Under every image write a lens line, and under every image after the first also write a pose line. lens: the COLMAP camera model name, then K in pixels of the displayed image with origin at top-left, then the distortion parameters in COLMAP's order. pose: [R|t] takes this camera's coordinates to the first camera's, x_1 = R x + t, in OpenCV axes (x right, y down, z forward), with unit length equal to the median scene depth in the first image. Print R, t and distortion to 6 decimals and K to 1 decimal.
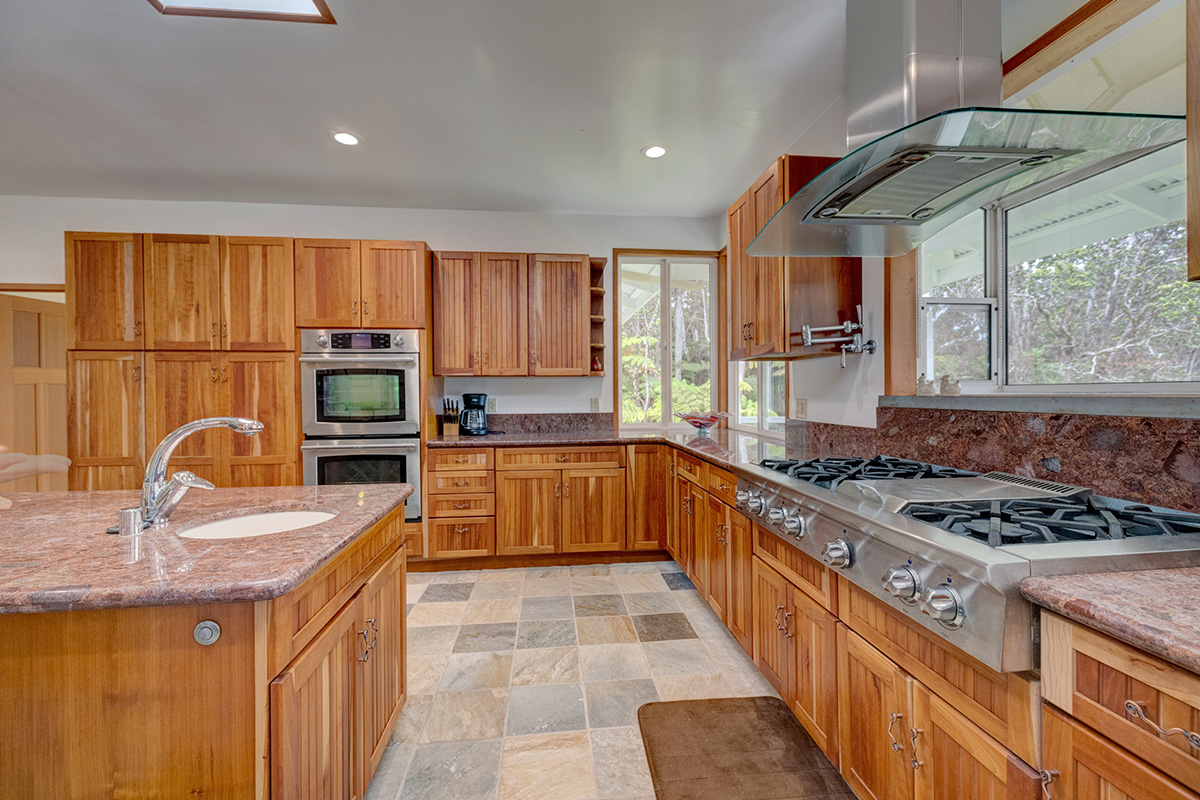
lens RADIAL K [[506.6, 0, 600.9], [0, 506.6, 389.4], [0, 0, 1]] dist [-0.000768, -0.000157]
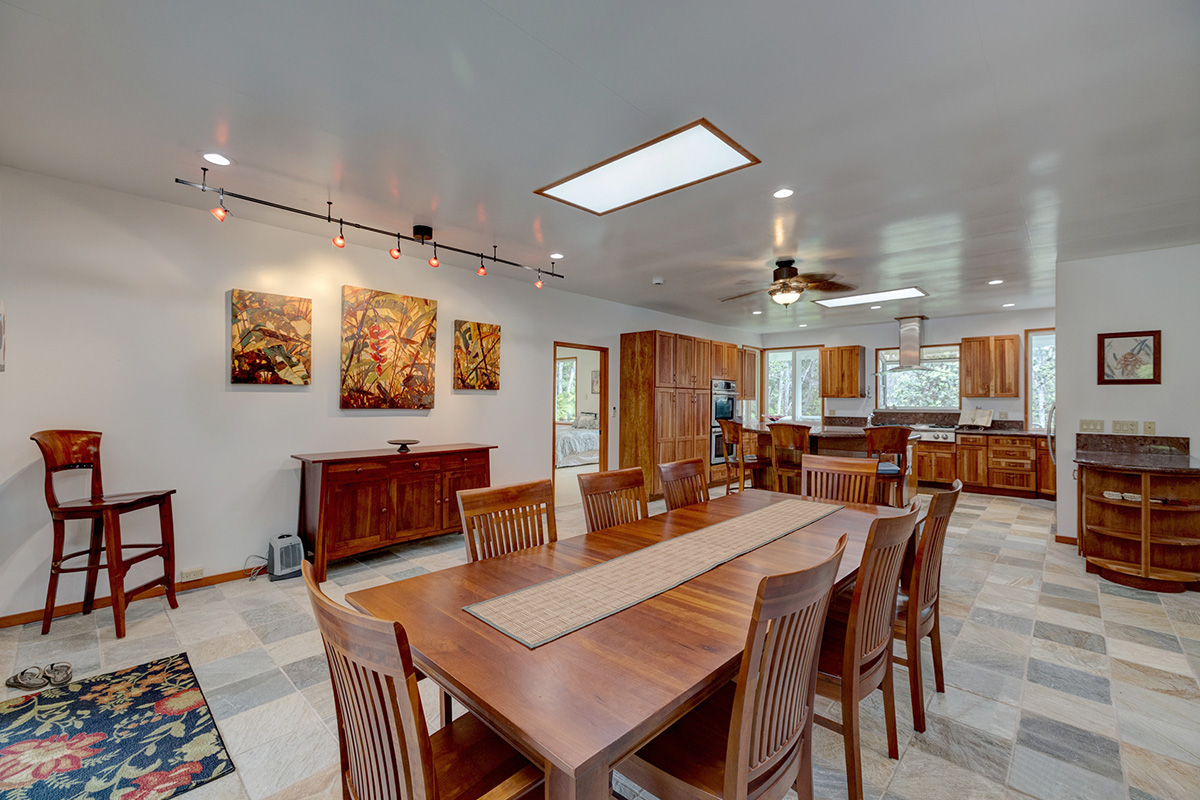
lens RADIAL K [[506.6, 0, 600.9], [0, 506.6, 389.4], [0, 0, 1]] dist [-0.000768, -0.000157]
pose [[0.745692, 0.024292, 0.665848, -2.604951], [-0.014251, 0.999688, -0.020512, -0.022992], [-0.666139, 0.005807, 0.745805, -0.397858]]
